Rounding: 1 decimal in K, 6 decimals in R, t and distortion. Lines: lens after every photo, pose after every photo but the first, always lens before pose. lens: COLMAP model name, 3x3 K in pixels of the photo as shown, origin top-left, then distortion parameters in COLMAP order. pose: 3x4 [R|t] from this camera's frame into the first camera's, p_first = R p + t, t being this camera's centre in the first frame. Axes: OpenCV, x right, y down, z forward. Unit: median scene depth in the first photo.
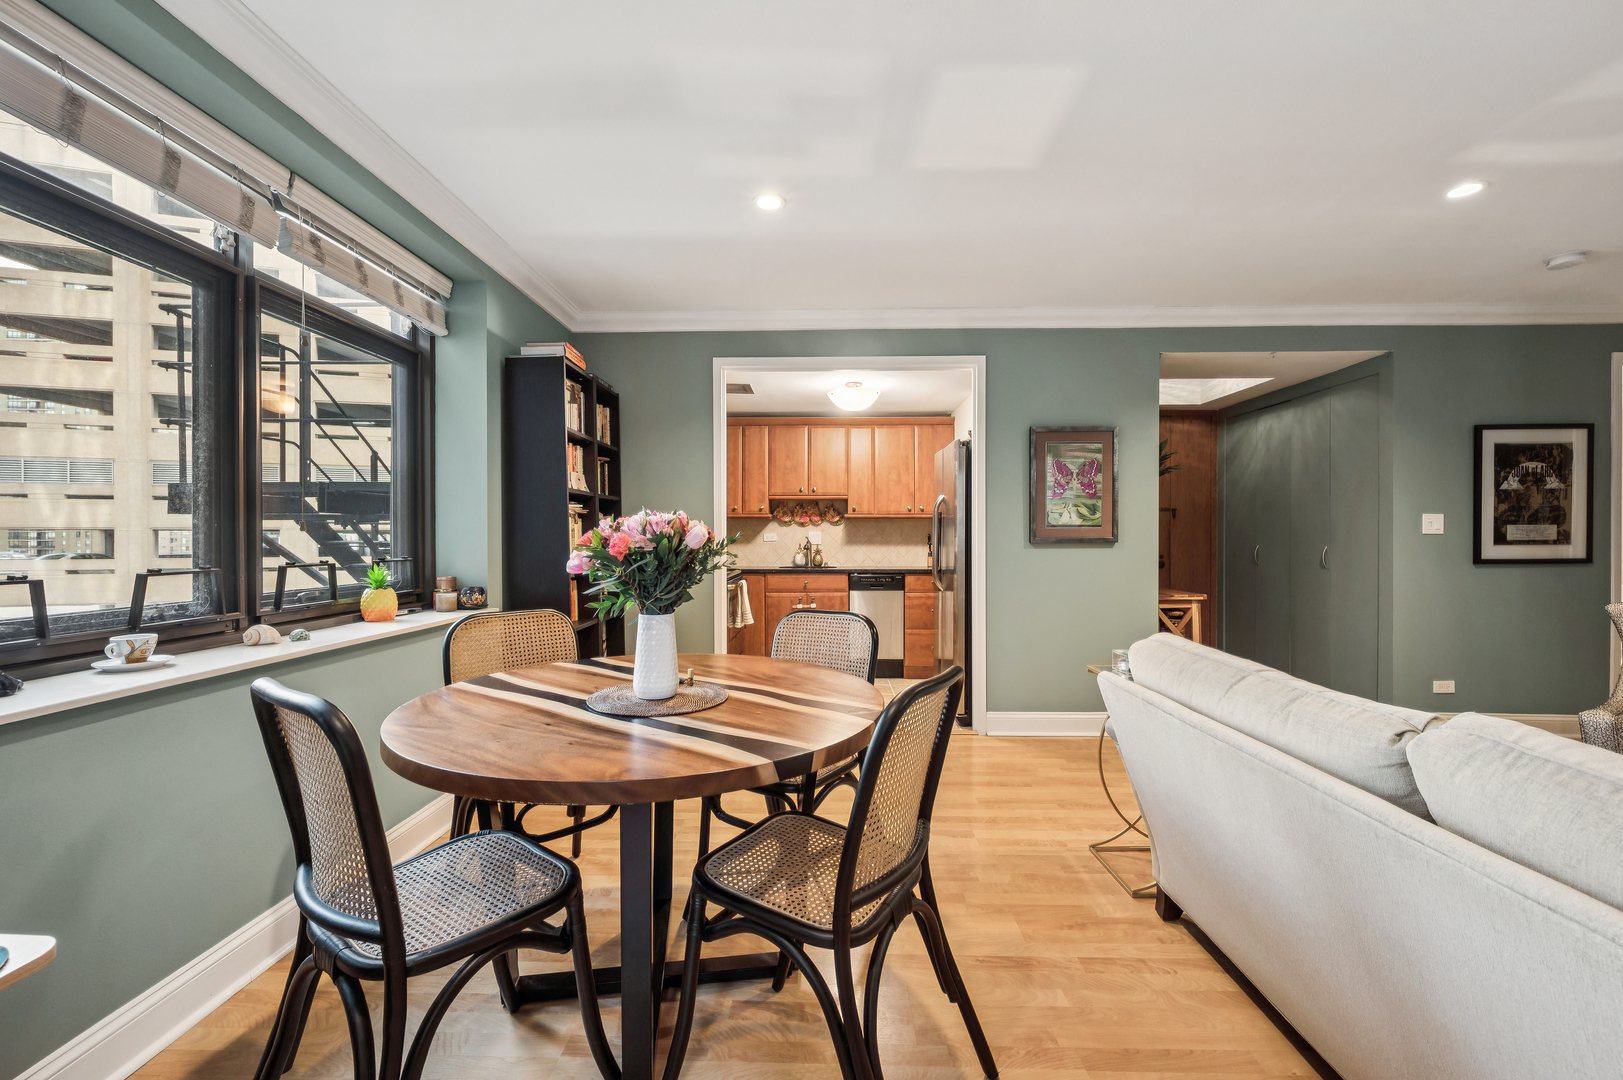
lens RADIAL K [[655.1, 0, 816.6], [0, 655.1, 542.1], [0, 0, 1]] dist [0.000717, 0.000302]
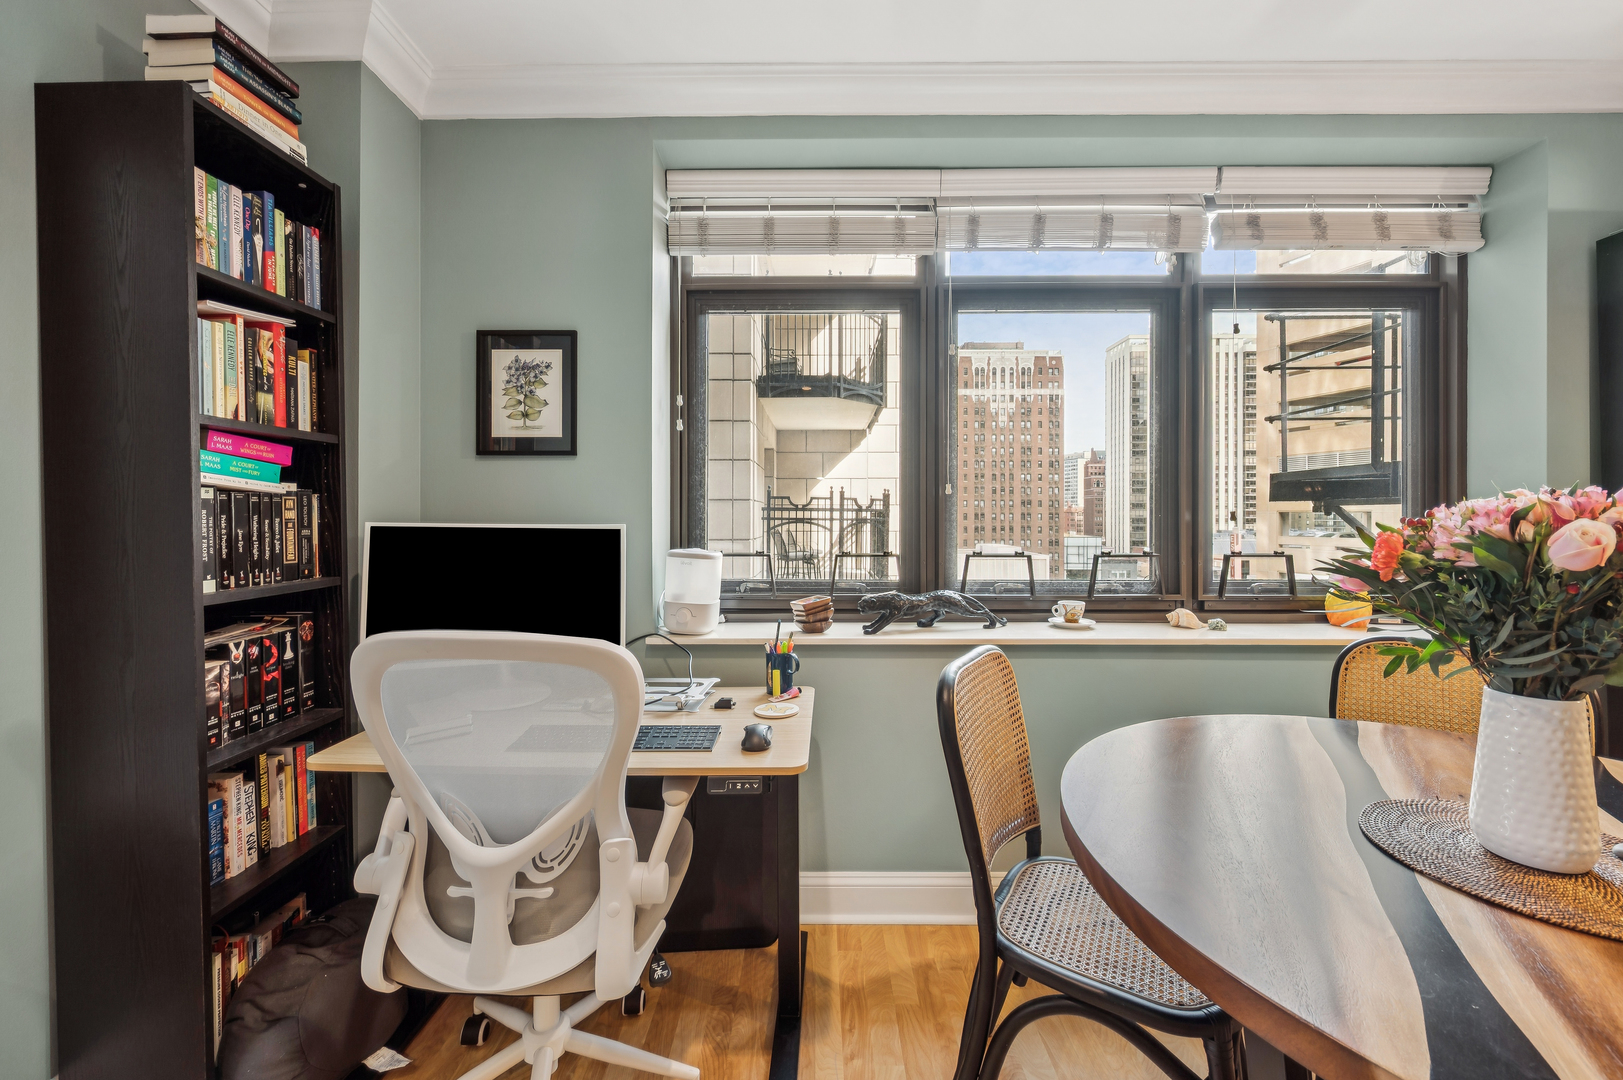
lens RADIAL K [[655.1, 0, 814.7], [0, 655.1, 519.8], [0, 0, 1]] dist [0.000717, 0.000302]
pose [[0.020113, 0.002753, -0.999794, 0.251507], [-0.009728, 0.999949, 0.002557, -0.019183], [0.999750, 0.009674, 0.020139, 0.448263]]
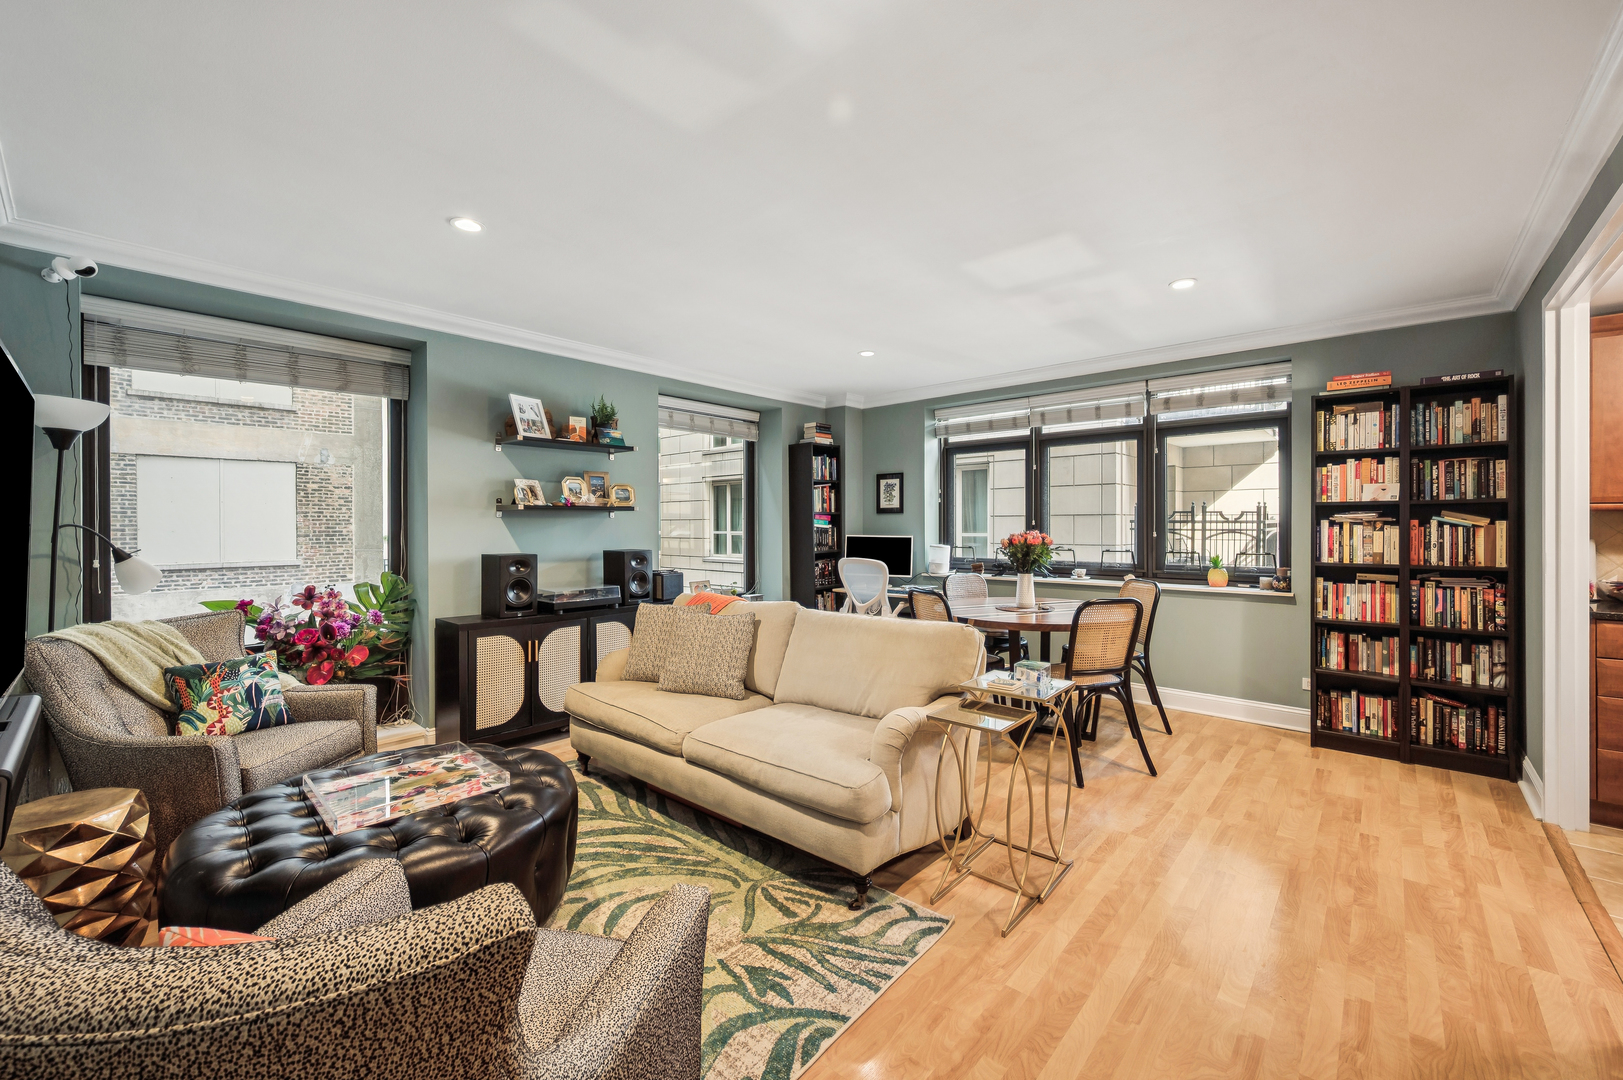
lens RADIAL K [[655.1, 0, 813.4], [0, 655.1, 527.0], [0, 0, 1]] dist [0.000717, 0.000302]
pose [[-0.642259, 0.004699, -0.766473, 2.145100], [-0.004173, 0.999945, 0.009627, -0.084171], [0.766476, 0.009381, -0.642204, 1.978984]]
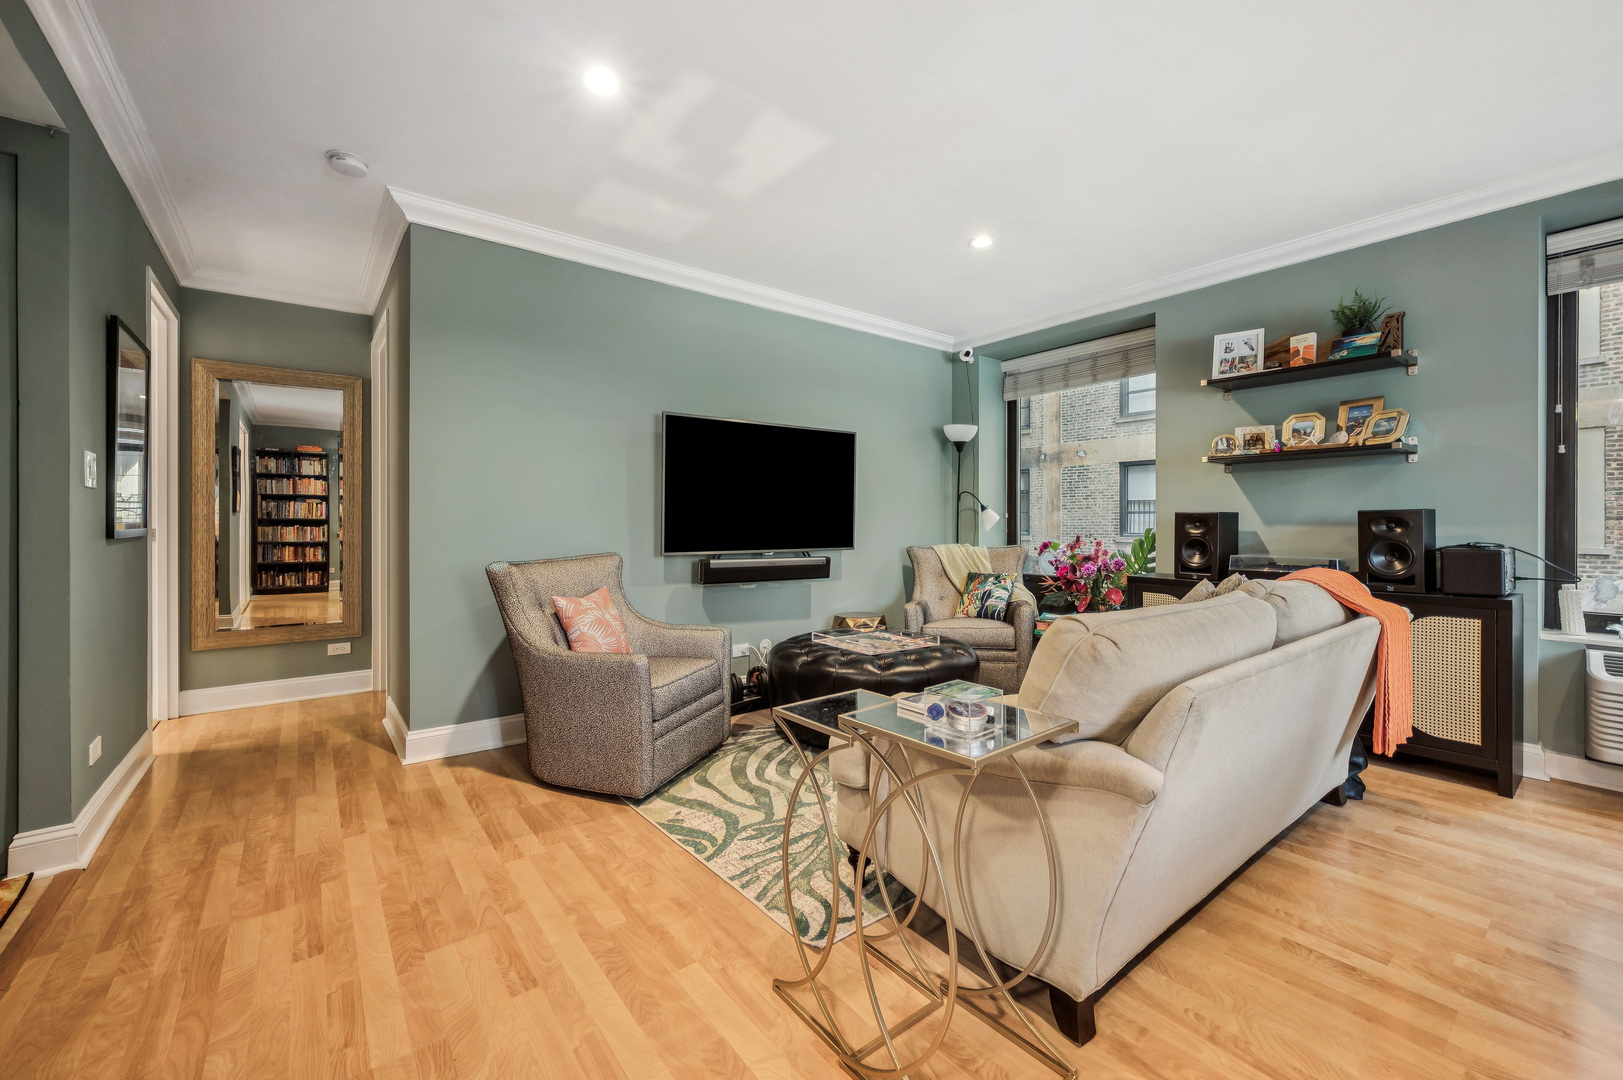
lens RADIAL K [[655.1, 0, 818.3], [0, 655.1, 530.7], [0, 0, 1]] dist [0.000717, 0.000302]
pose [[-0.638441, -0.009873, 0.769607, 0.221979], [0.008259, 0.999772, 0.019677, 0.046021], [-0.769626, 0.018919, -0.638214, 1.990723]]
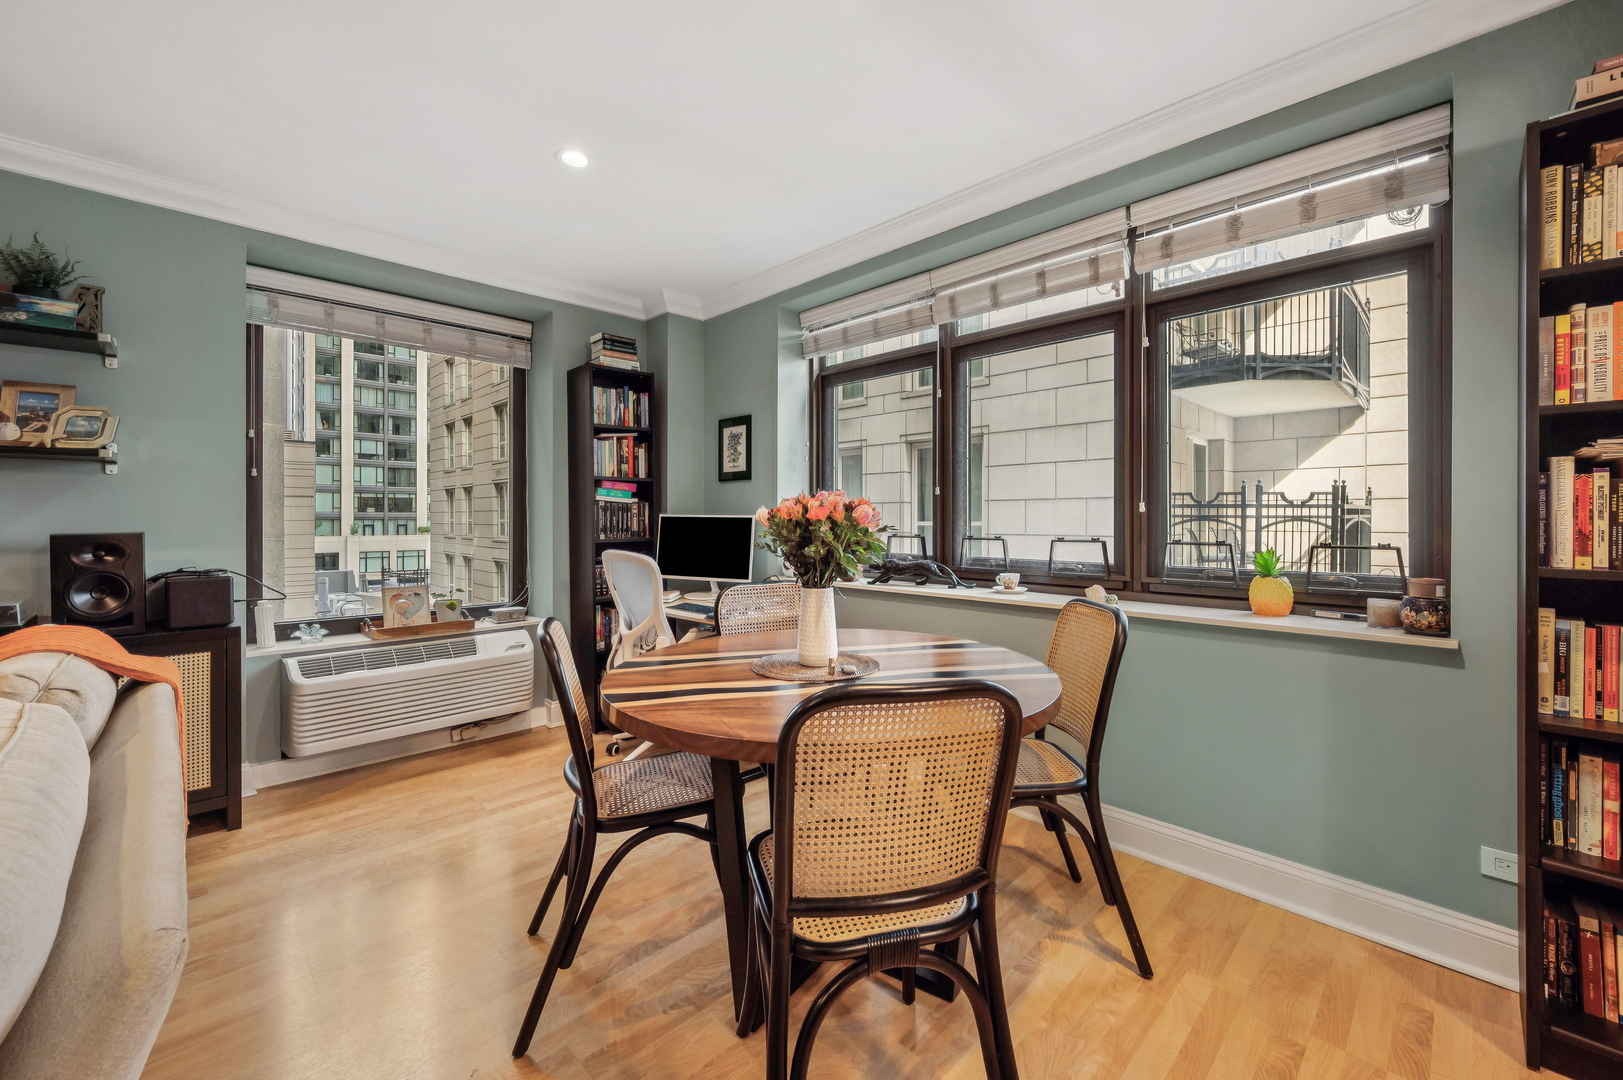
lens RADIAL K [[655.1, 0, 818.8], [0, 655.1, 519.6], [0, 0, 1]] dist [0.000717, 0.000302]
pose [[-0.687627, 0.002104, -0.726061, 0.539289], [-0.006327, 0.999940, 0.008890, -0.012167], [0.726037, 0.010707, -0.687573, 1.761207]]
